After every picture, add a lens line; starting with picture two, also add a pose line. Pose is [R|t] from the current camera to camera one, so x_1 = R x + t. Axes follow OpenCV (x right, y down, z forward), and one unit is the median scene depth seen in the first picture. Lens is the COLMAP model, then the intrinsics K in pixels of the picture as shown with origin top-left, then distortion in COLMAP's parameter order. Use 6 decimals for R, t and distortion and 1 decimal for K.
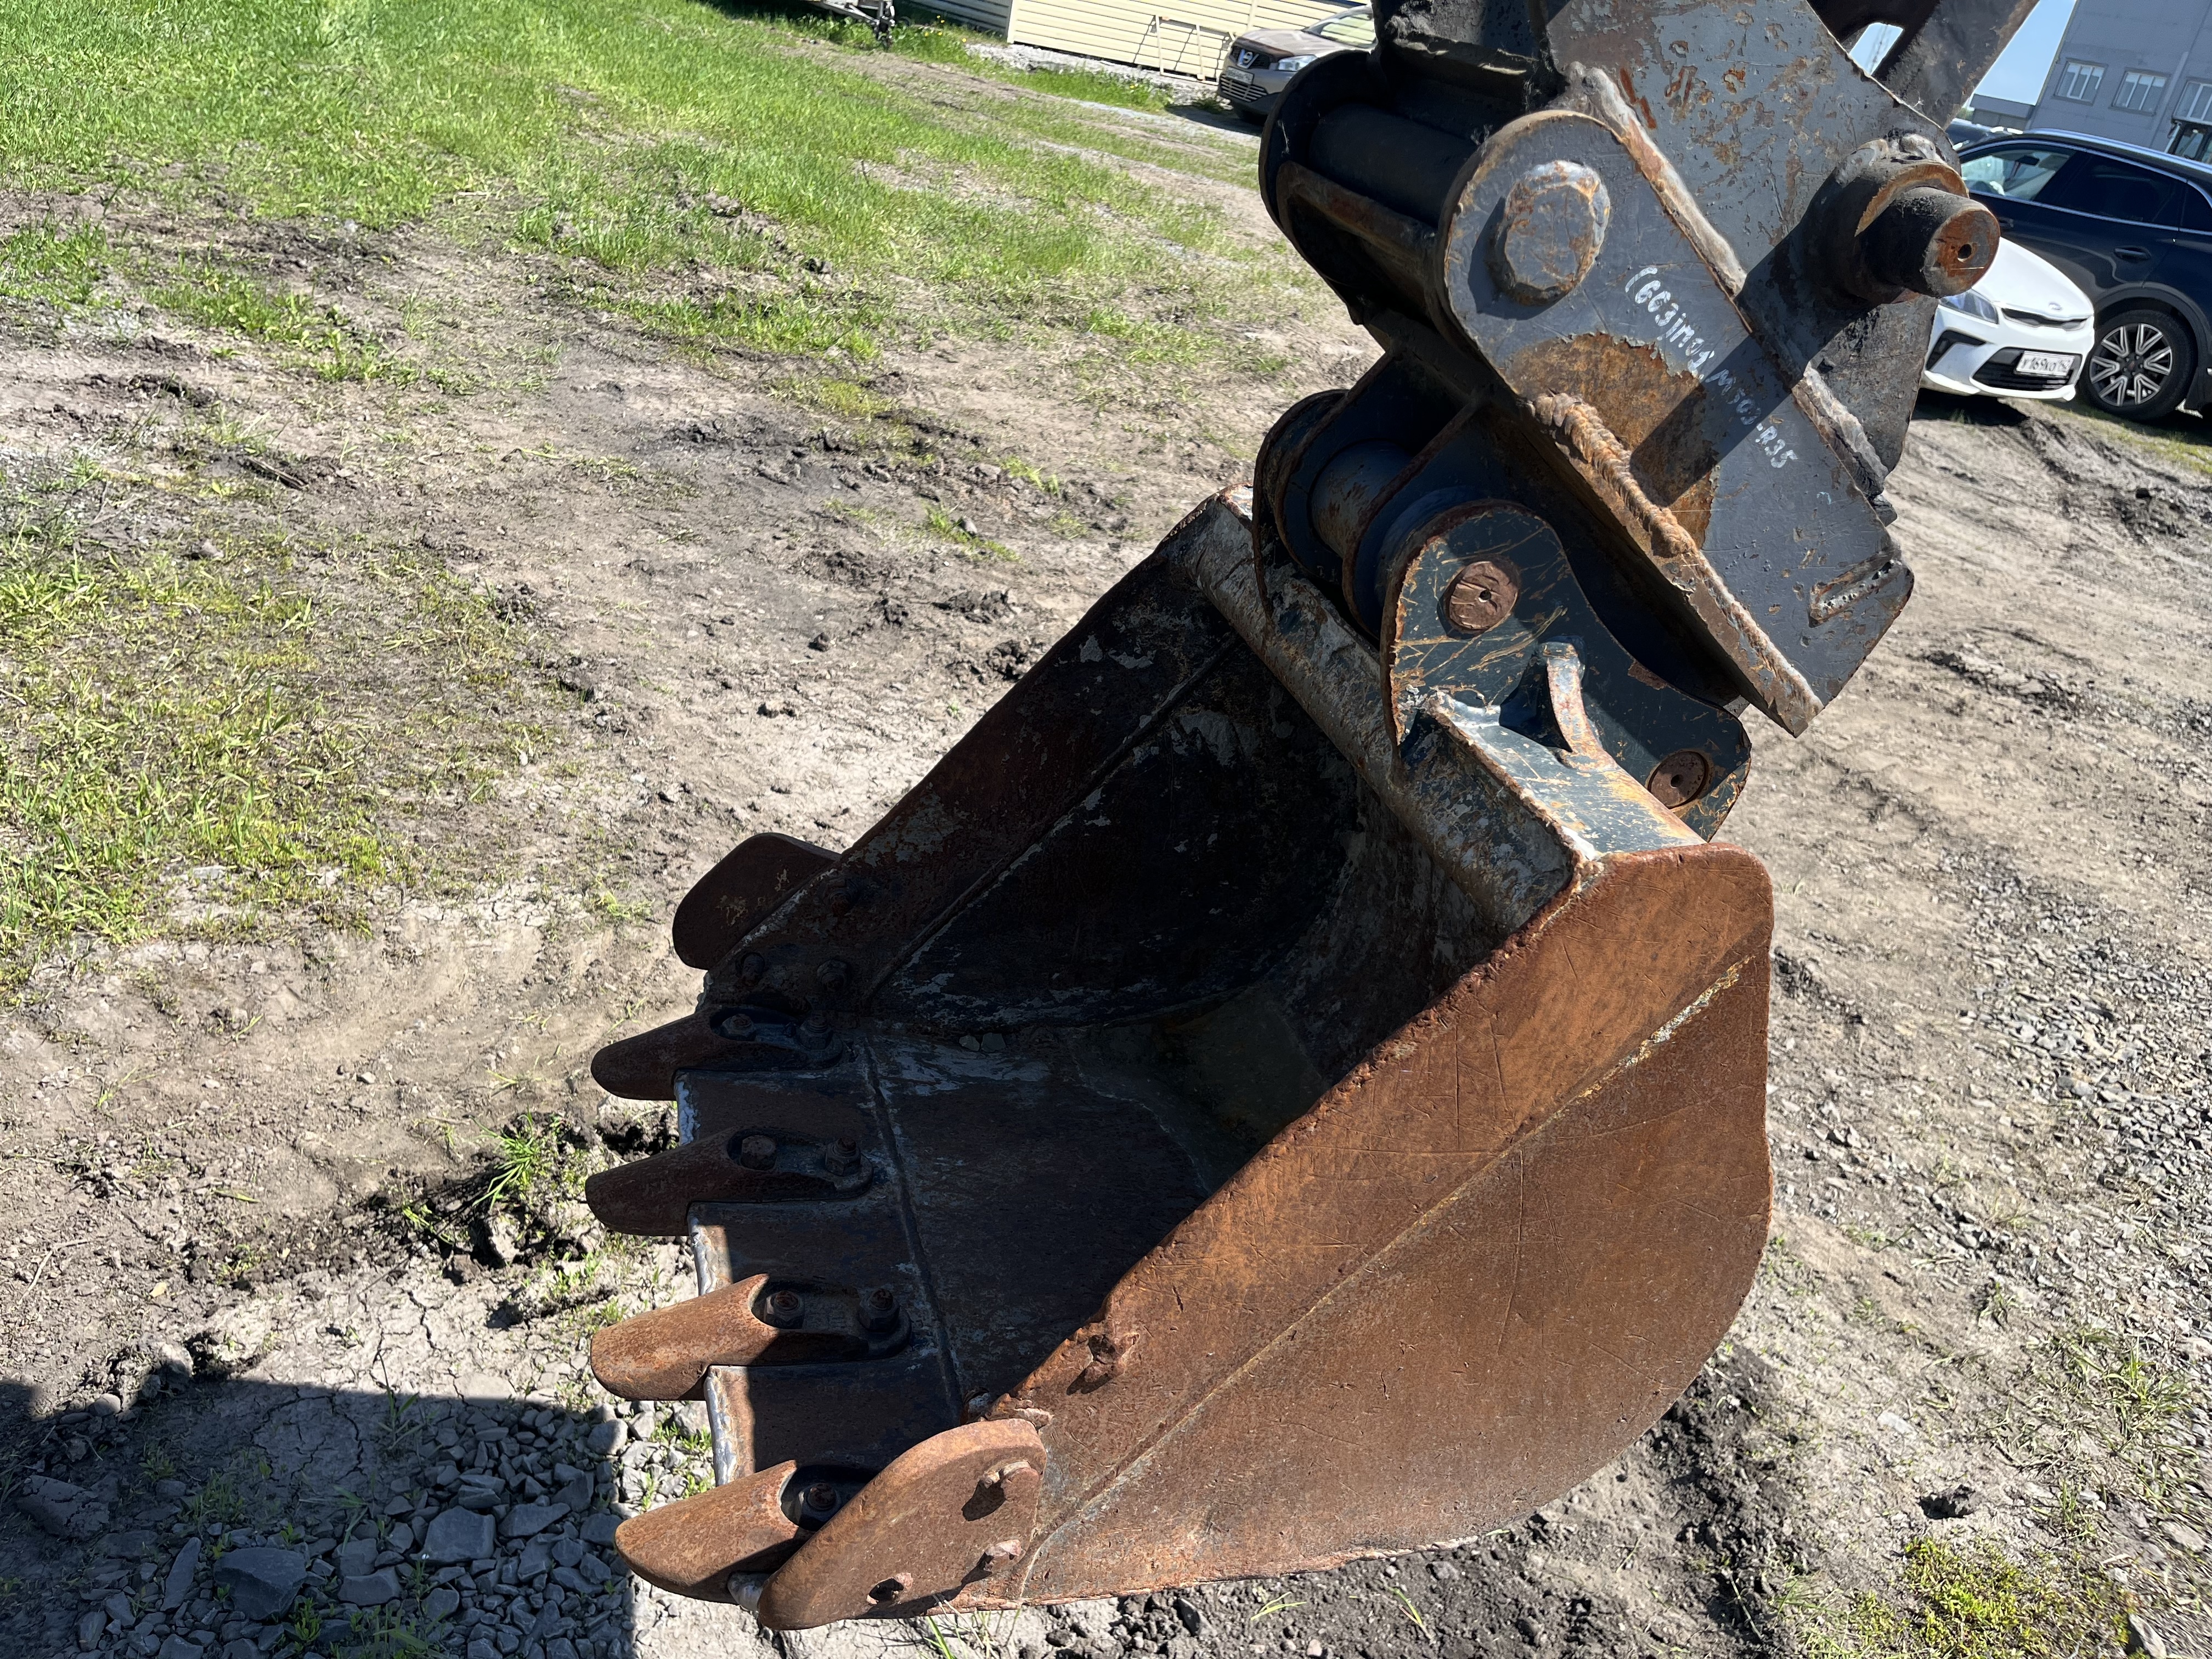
lens RADIAL K [[1671.0, 0, 1106.5], [0, 1671.0, 865.1], [0, 0, 1]] dist [0.006735, -0.001460]
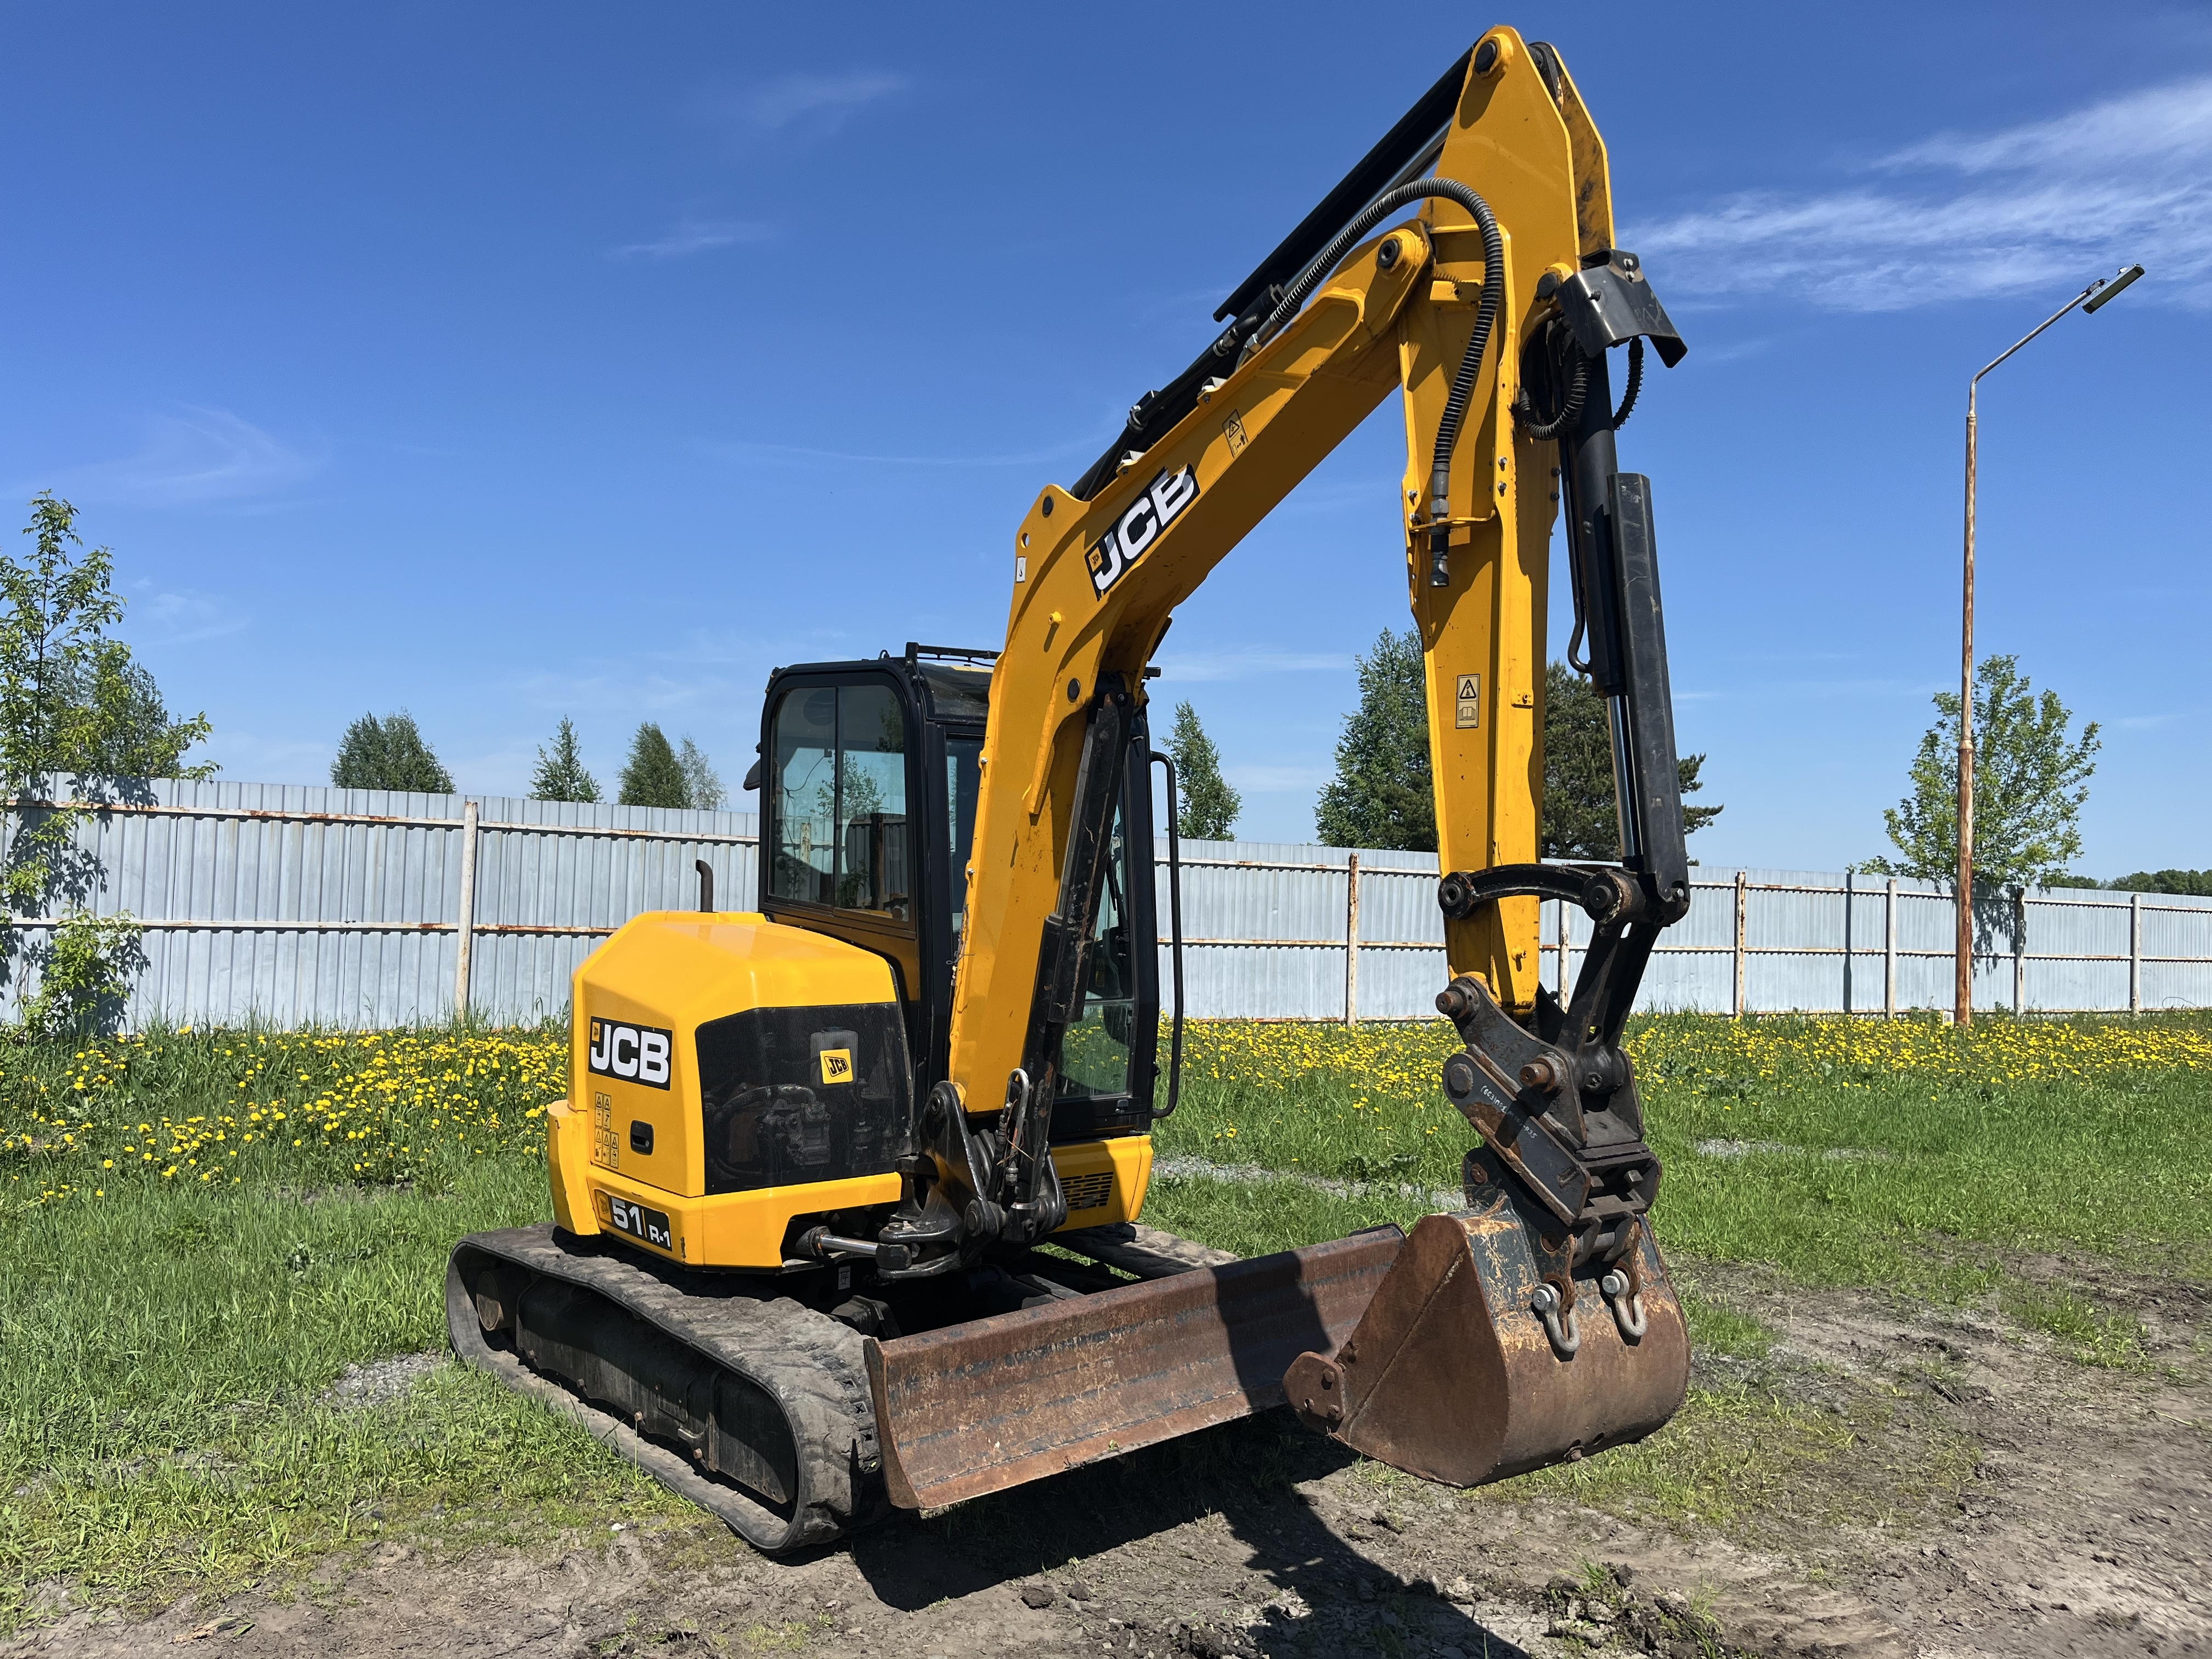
lens RADIAL K [[1676.2, 0, 1106.0], [0, 1676.2, 829.5], [0, 0, 1]] dist [0.046013, -0.051573]
pose [[0.327734, -0.216839, -0.919550, 0.977868], [-0.413567, 0.842171, -0.345990, 0.230161], [0.849443, 0.493688, 0.186330, -0.218405]]
